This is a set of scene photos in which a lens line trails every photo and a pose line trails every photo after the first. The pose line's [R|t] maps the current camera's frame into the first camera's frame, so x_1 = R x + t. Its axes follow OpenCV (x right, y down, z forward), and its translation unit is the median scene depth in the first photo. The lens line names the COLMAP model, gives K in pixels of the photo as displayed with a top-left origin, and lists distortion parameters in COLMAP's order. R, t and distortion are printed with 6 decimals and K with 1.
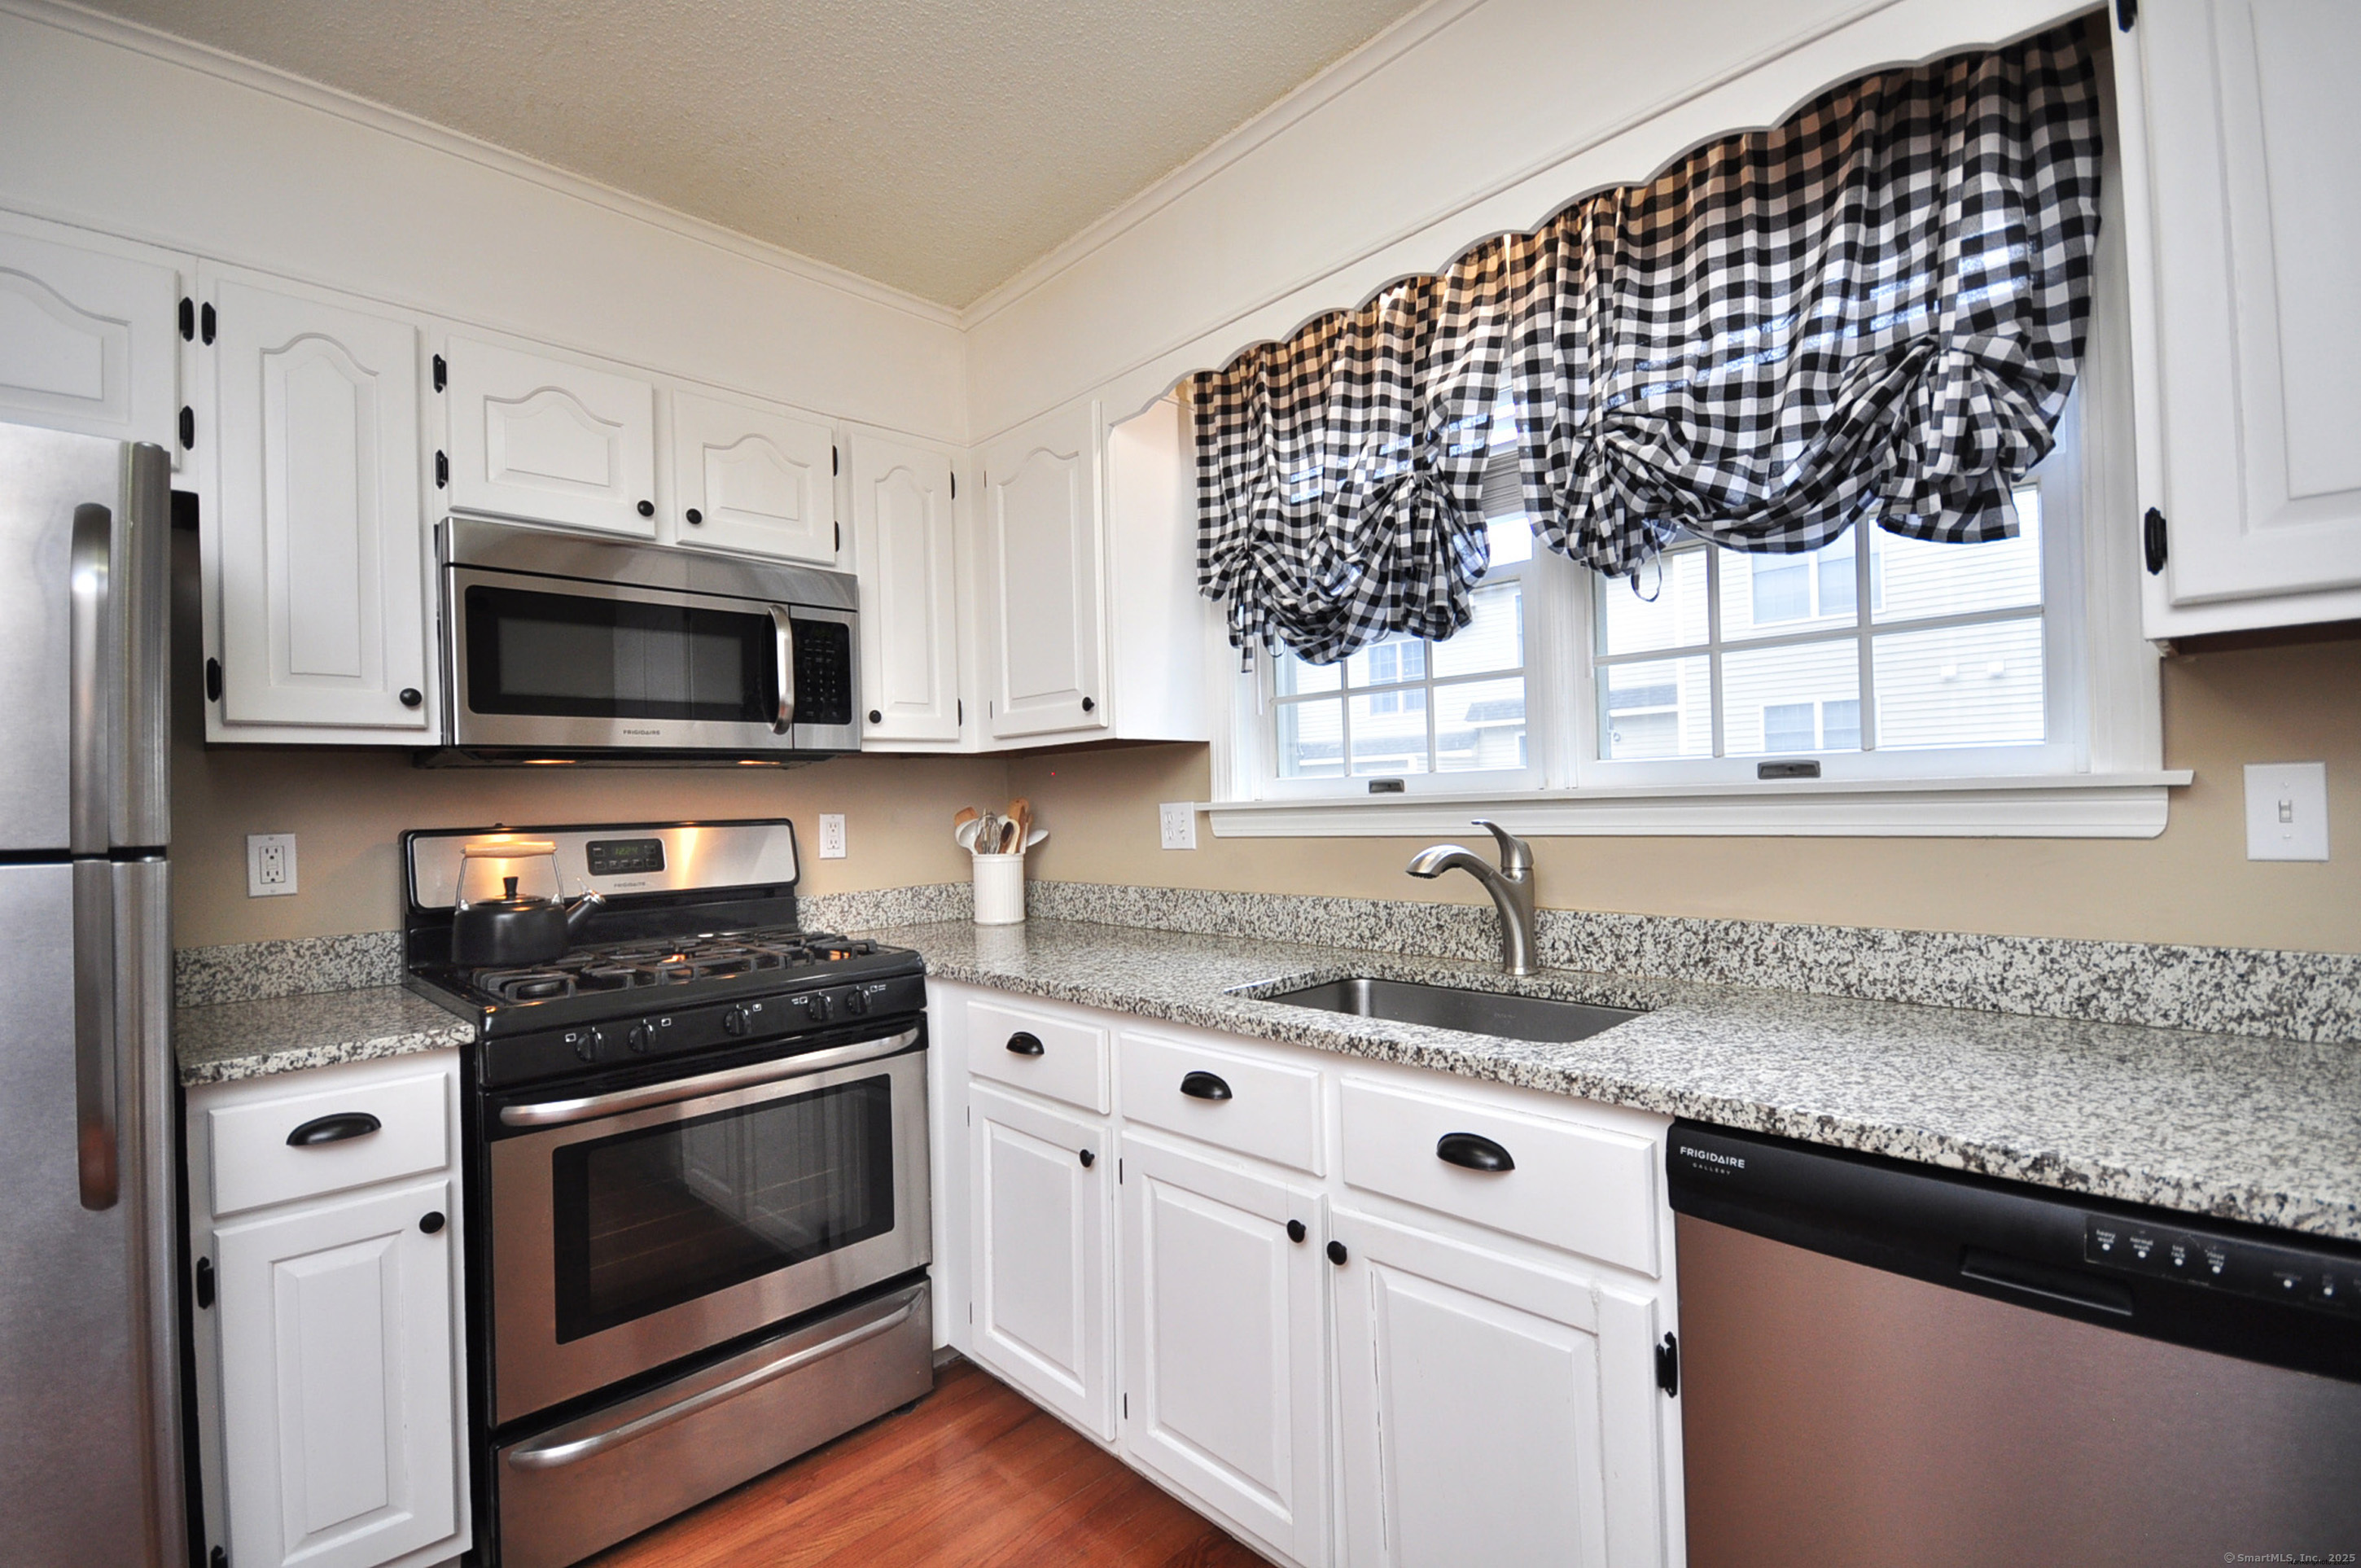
lens RADIAL K [[1063.1, 0, 1170.5], [0, 1063.1, 797.7], [0, 0, 1]] dist [0.003377, -0.000446]
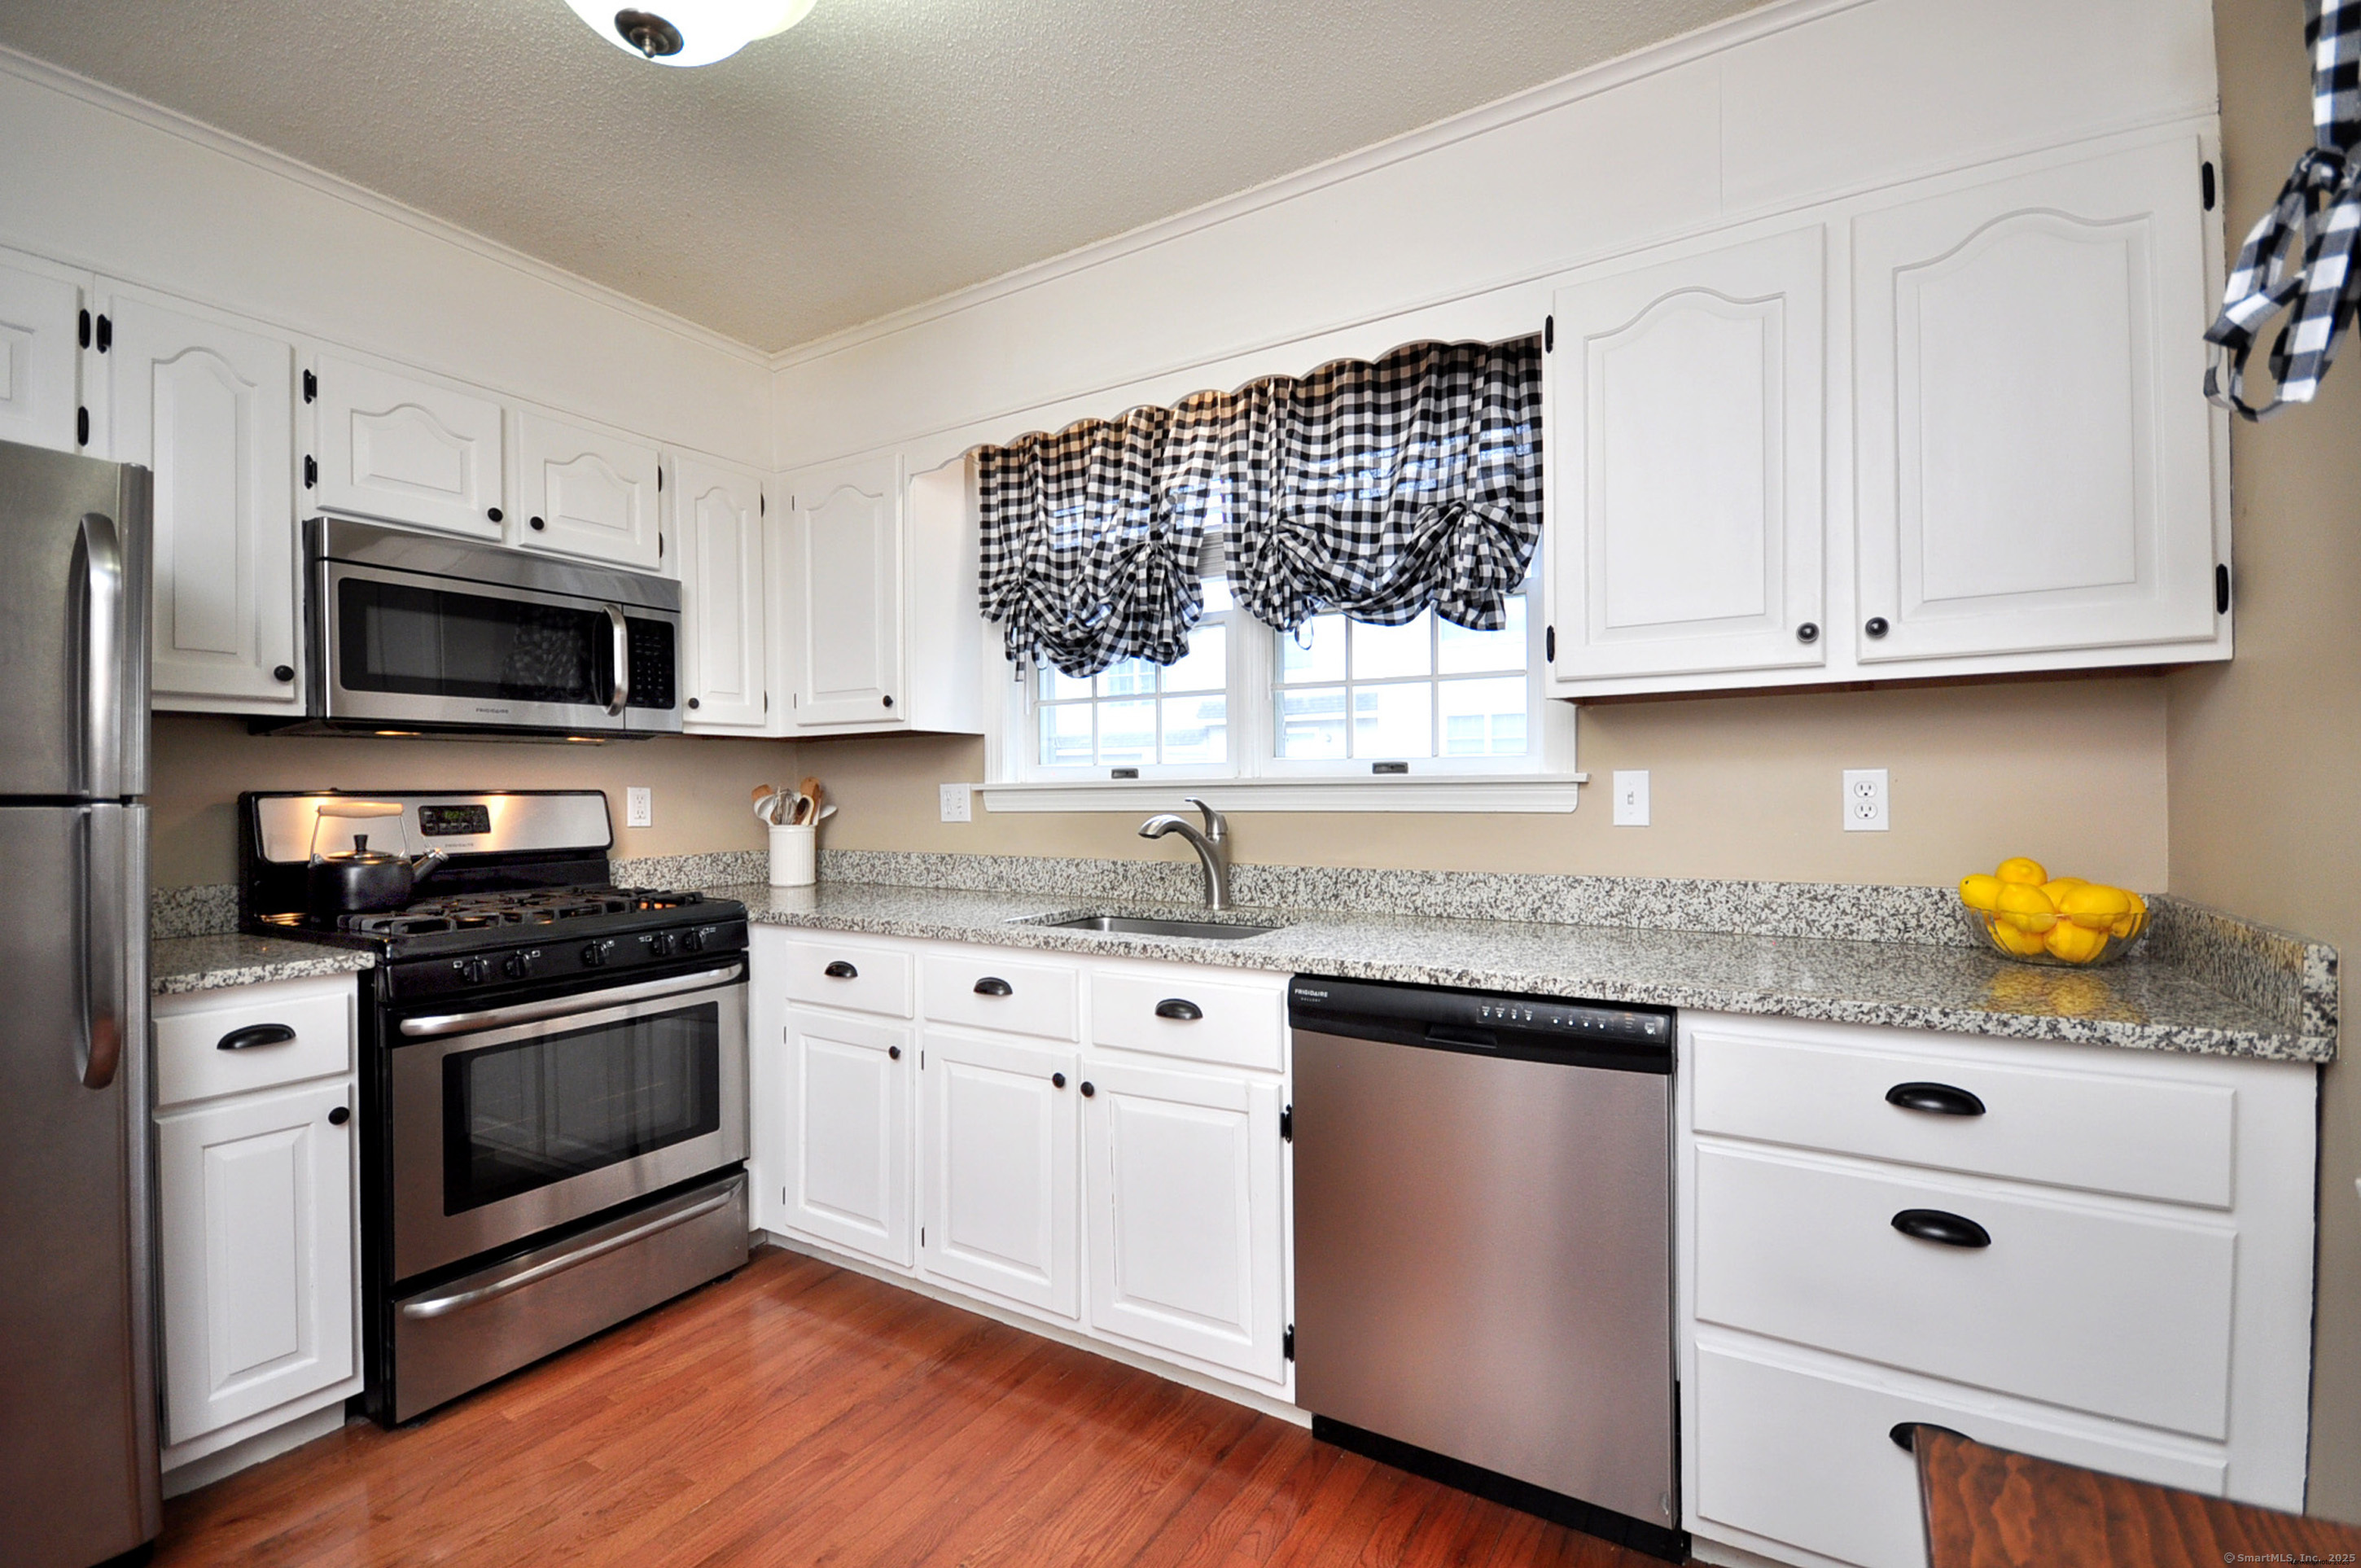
lens RADIAL K [[1063.1, 0, 1176.4], [0, 1063.1, 789.7], [0, 0, 1]] dist [0.003377, -0.000446]
pose [[0.968056, 0.020534, 0.249893, -0.079173], [-0.020773, 0.999783, -0.001682, 0.012534], [-0.249873, -0.003563, 0.968272, -0.357621]]
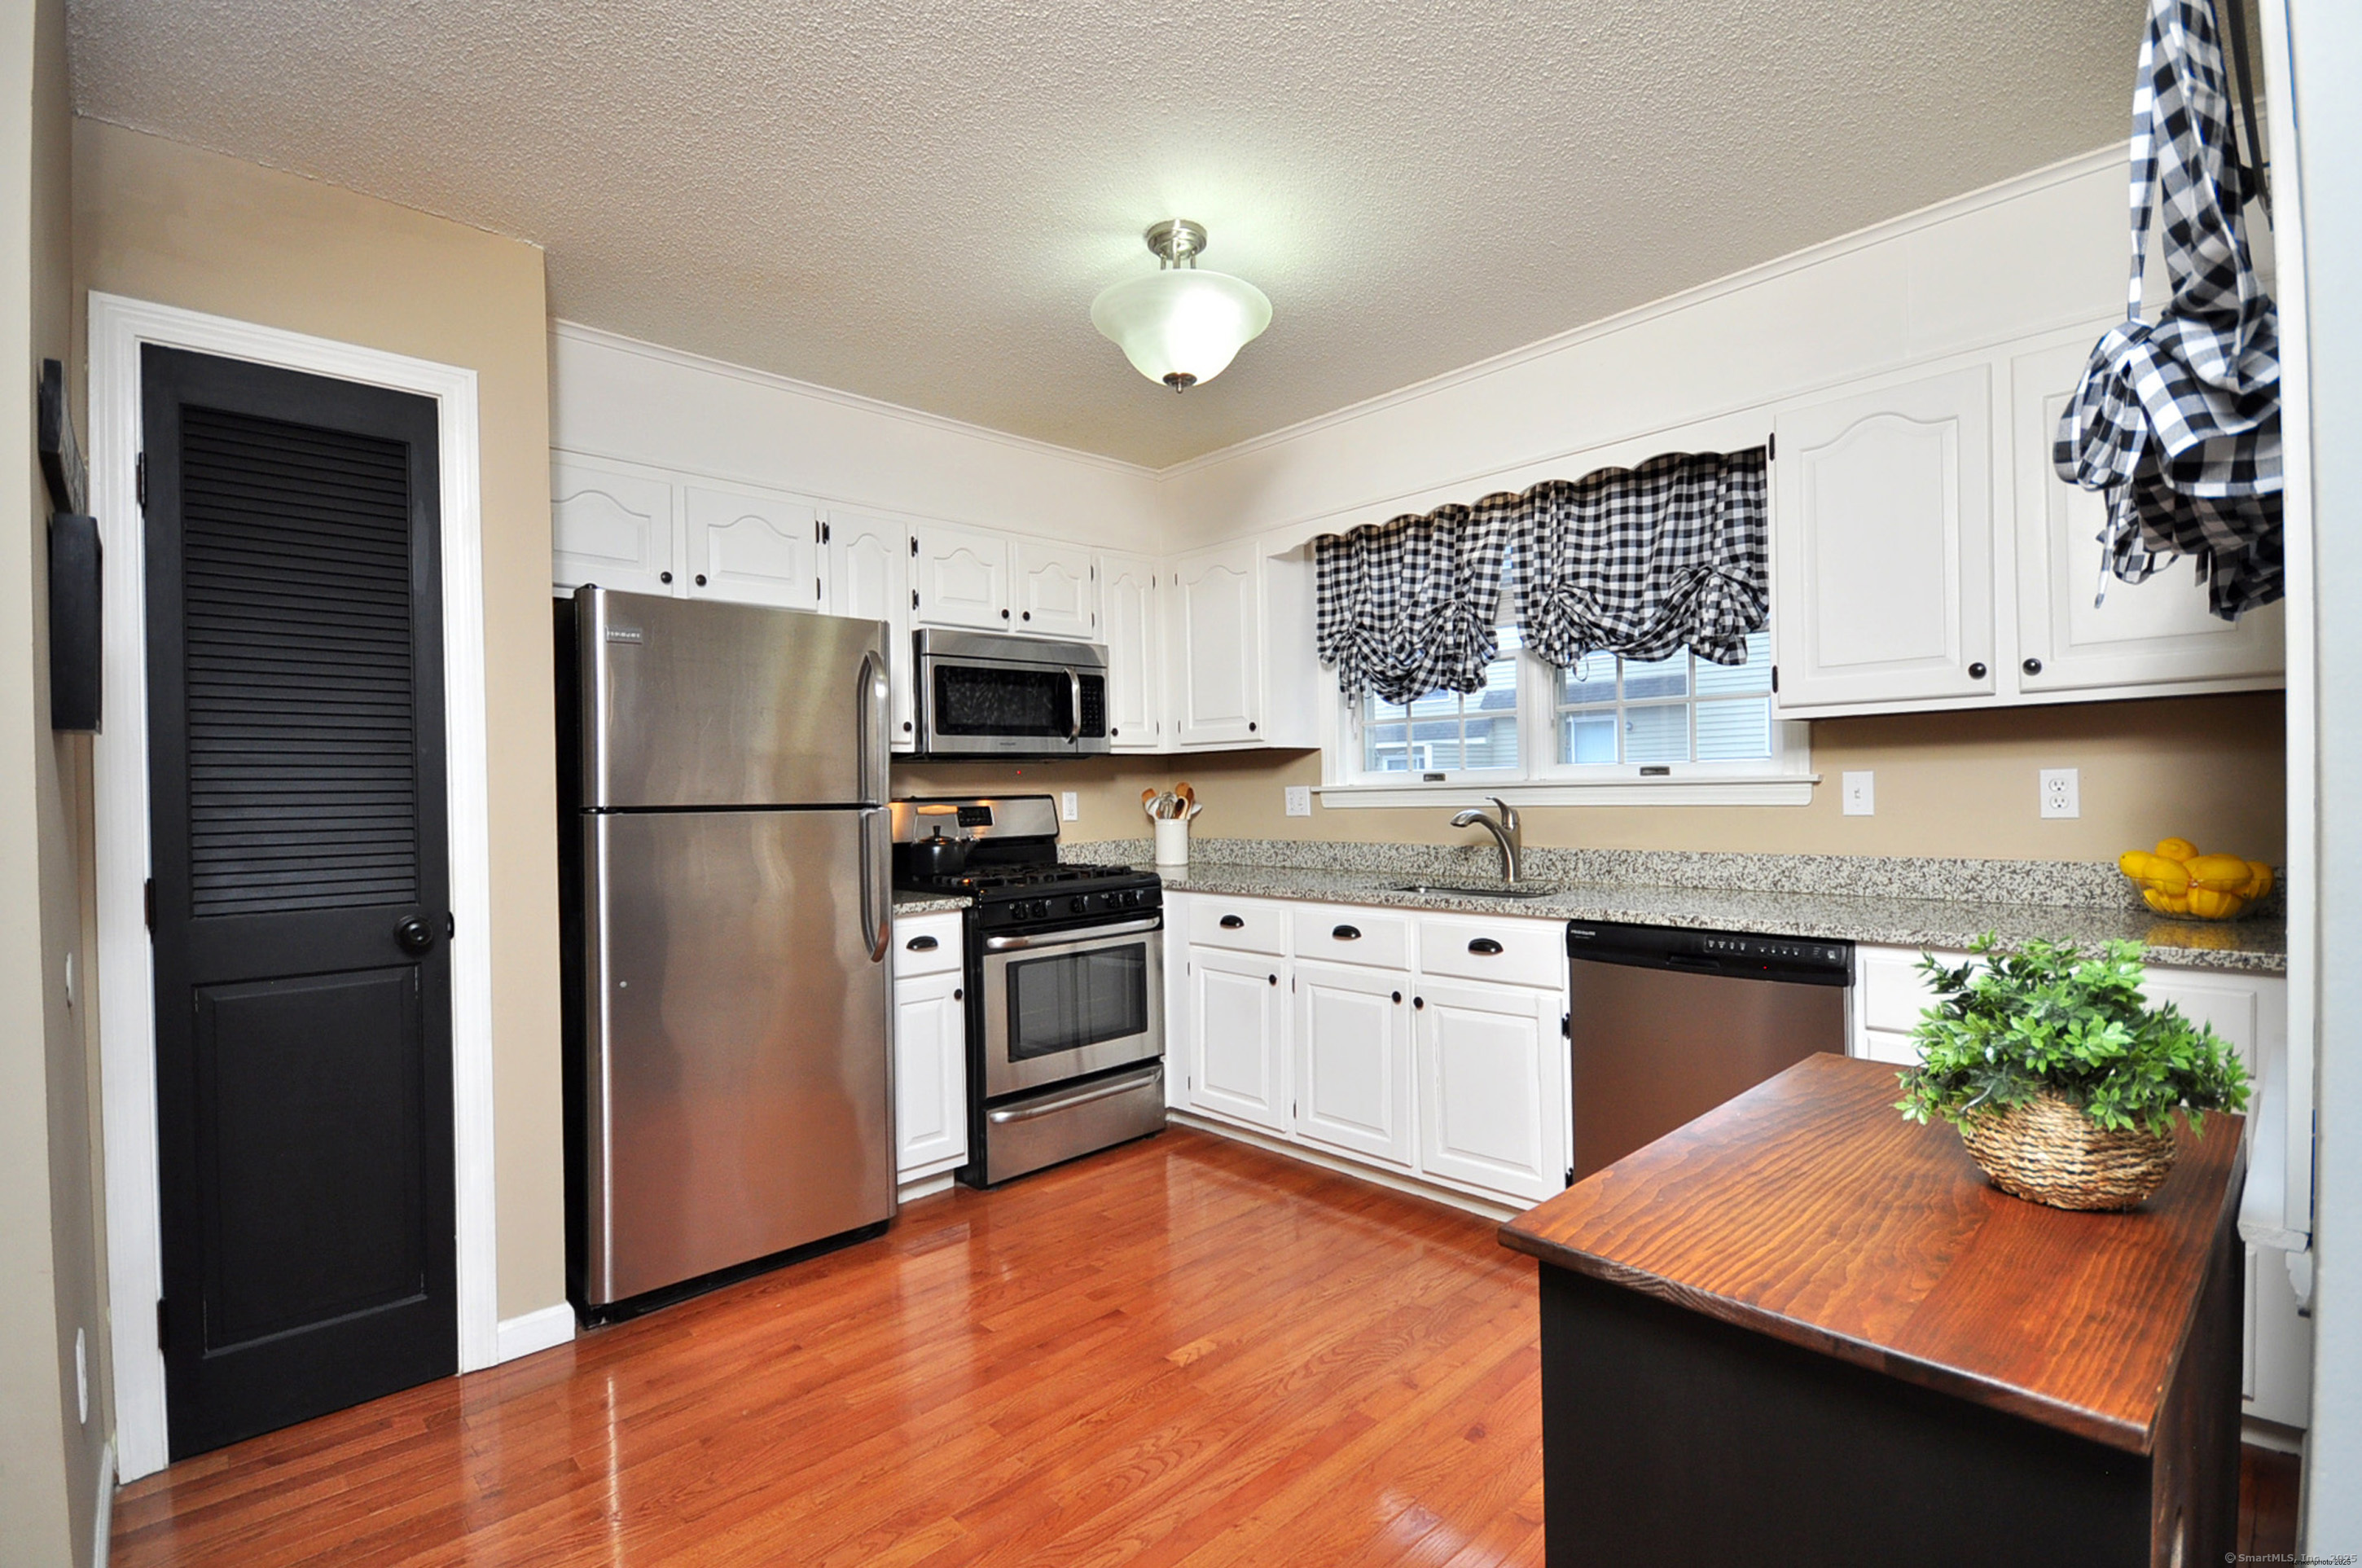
lens RADIAL K [[1063.6, 0, 1153.9], [0, 1063.6, 798.3], [0, 0, 1]] dist [0.003377, -0.000446]
pose [[0.999607, 0.007300, -0.027065, -0.248415], [-0.006888, 0.999859, 0.015286, -0.000595], [0.027173, -0.015094, 0.999517, -0.883055]]
